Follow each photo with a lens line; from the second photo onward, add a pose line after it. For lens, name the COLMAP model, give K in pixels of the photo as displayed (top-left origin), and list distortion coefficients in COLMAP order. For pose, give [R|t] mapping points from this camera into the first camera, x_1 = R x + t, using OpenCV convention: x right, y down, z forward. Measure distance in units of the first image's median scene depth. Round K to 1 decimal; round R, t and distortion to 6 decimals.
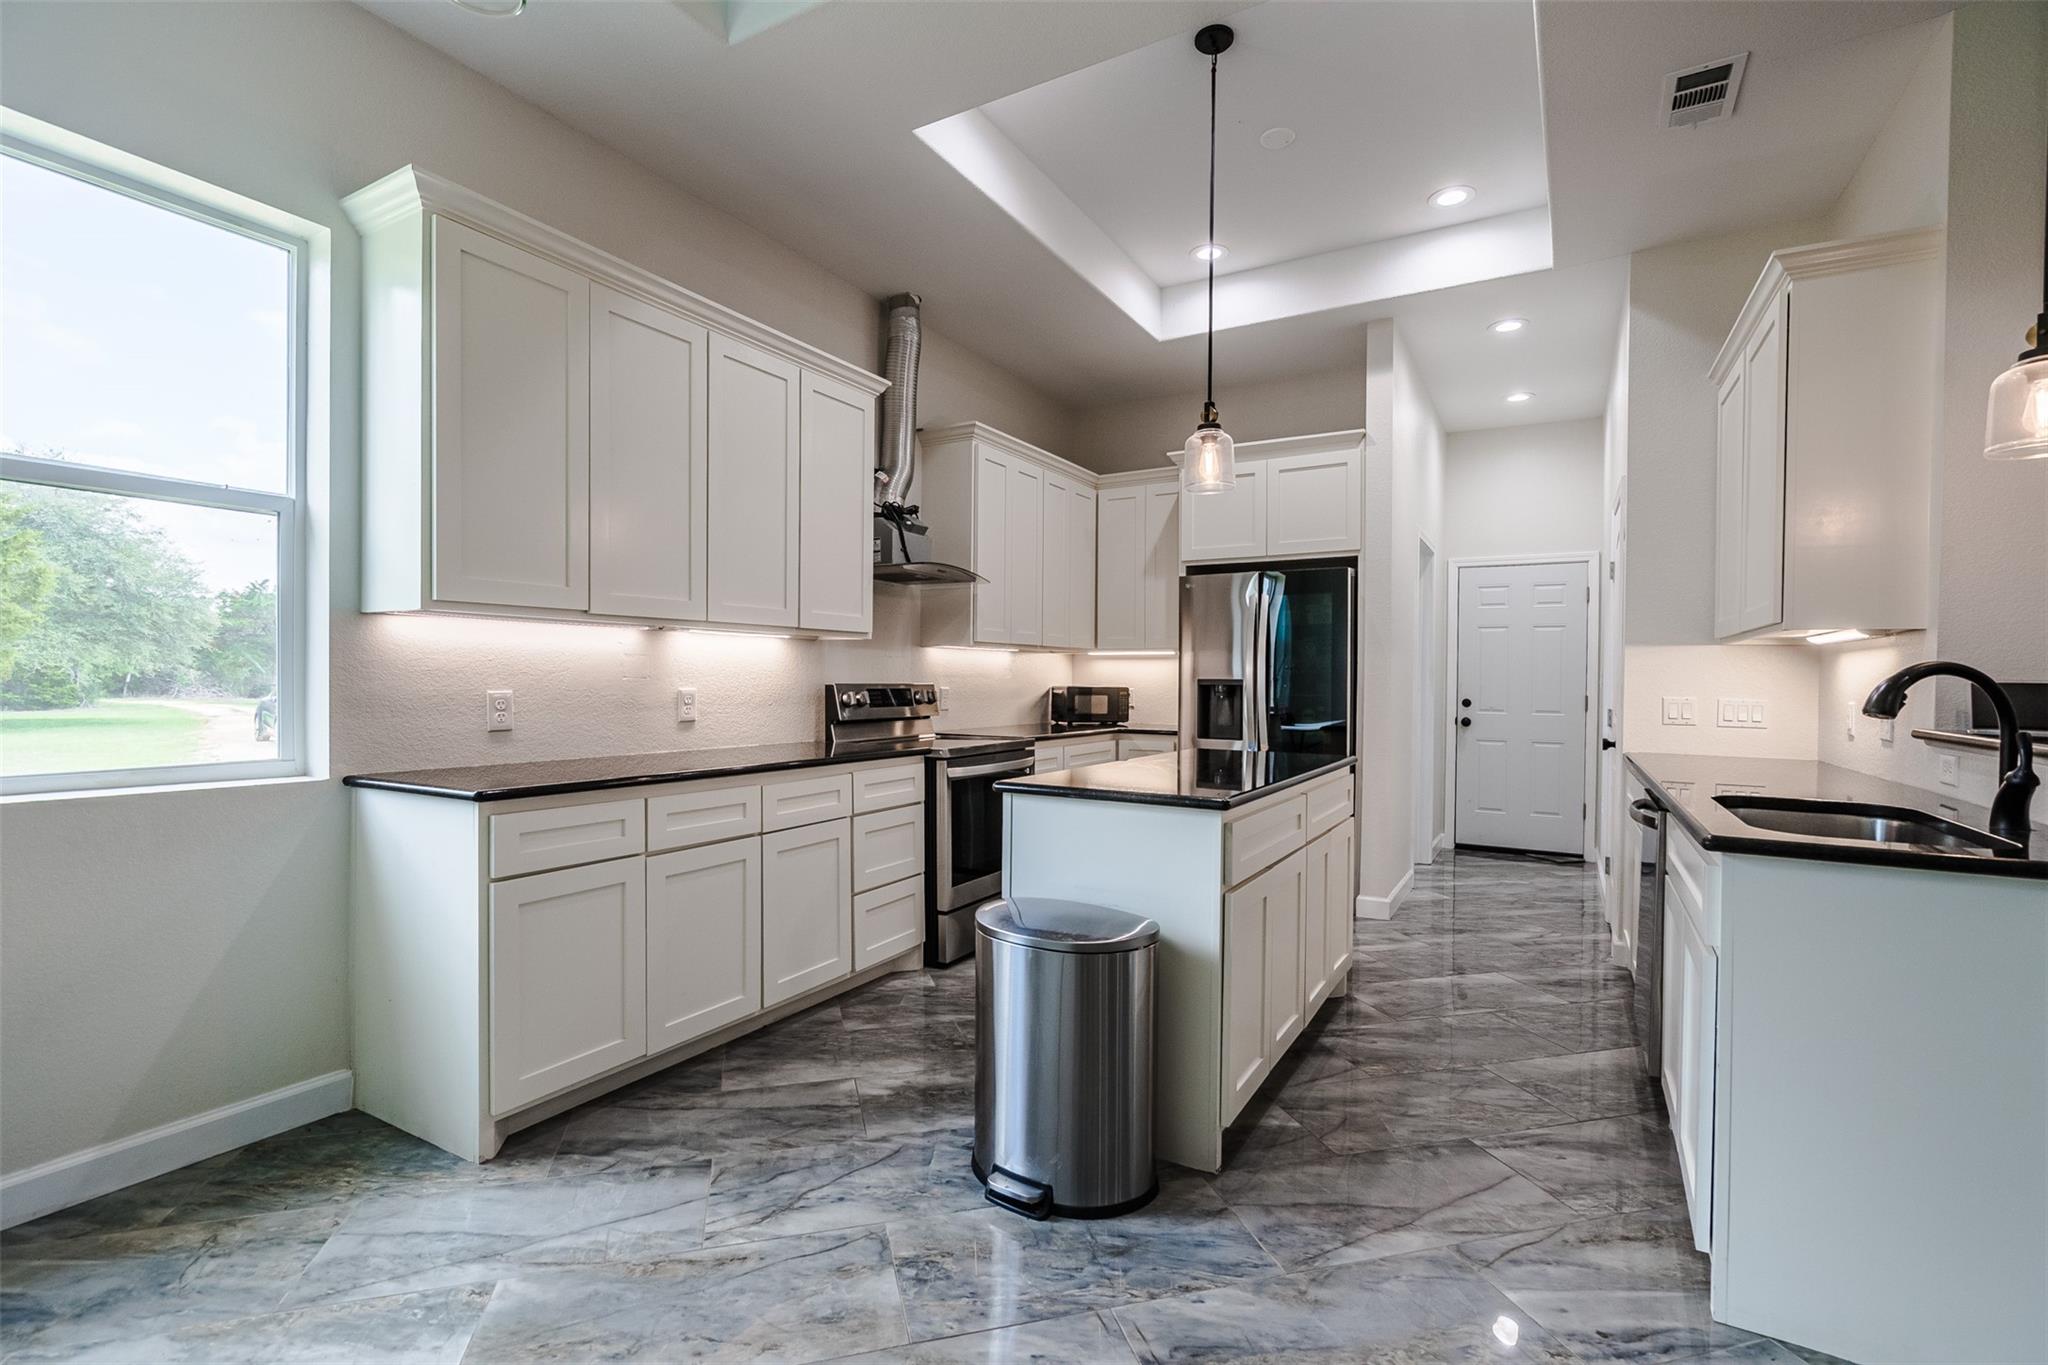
lens RADIAL K [[922.6, 0, 1026.8], [0, 922.6, 685.4], [0, 0, 1]] dist [-0.004685, 0.002596]
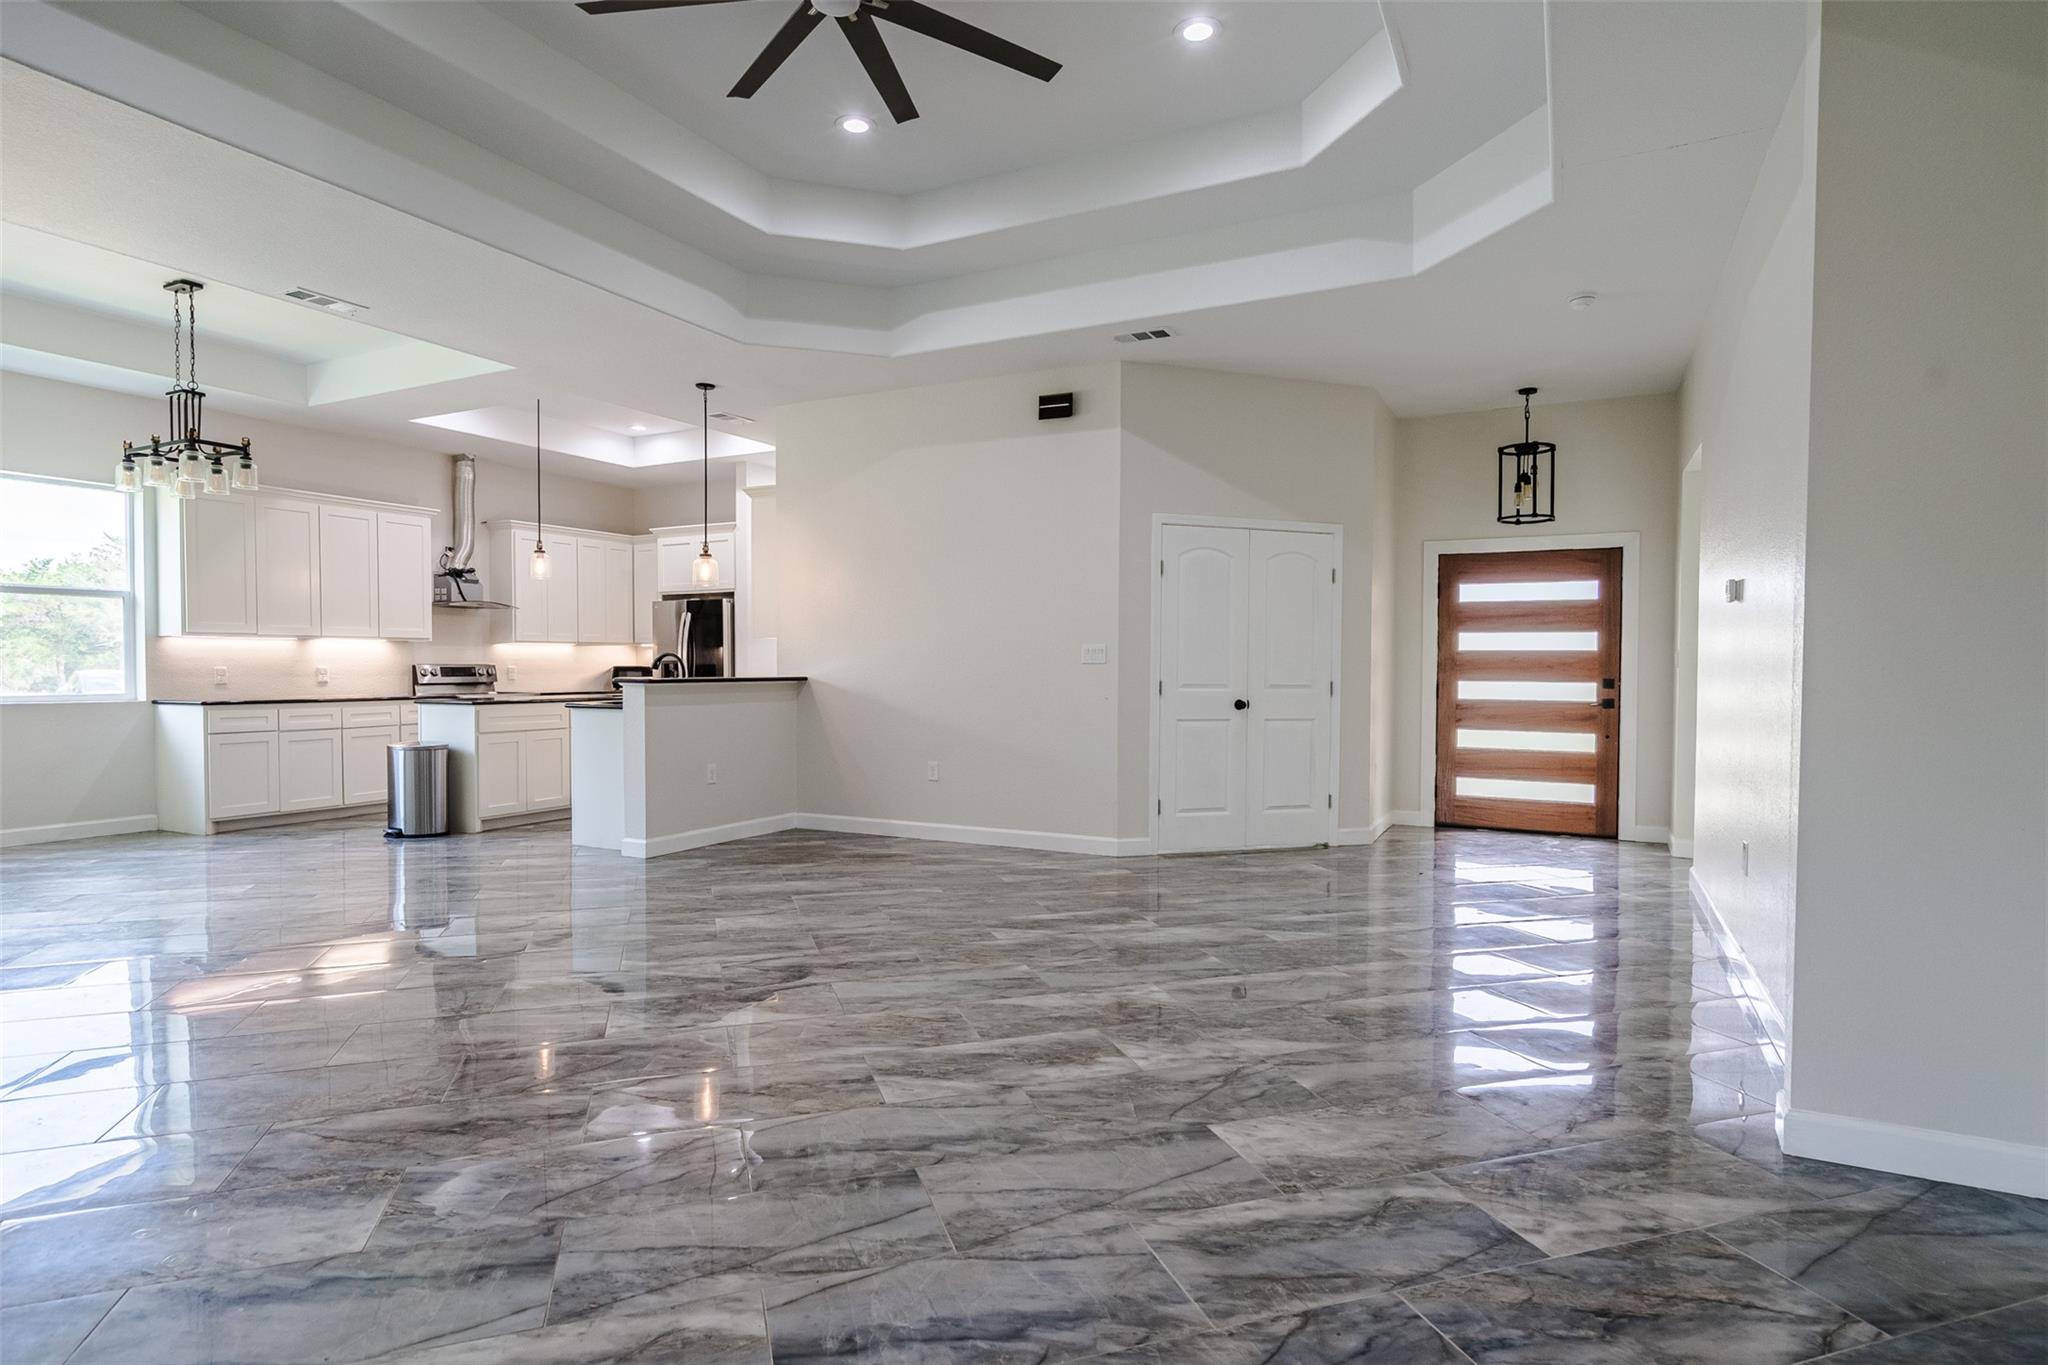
lens RADIAL K [[1065.0, 0, 1034.6], [0, 1065.0, 685.3], [0, 0, 1]] dist [0.002487, -0.000296]
pose [[0.998215, -0.009166, 0.059021, 1.109157], [0.008447, 0.999887, 0.012421, 0.029933], [-0.059128, -0.011900, 0.998179, -1.521642]]
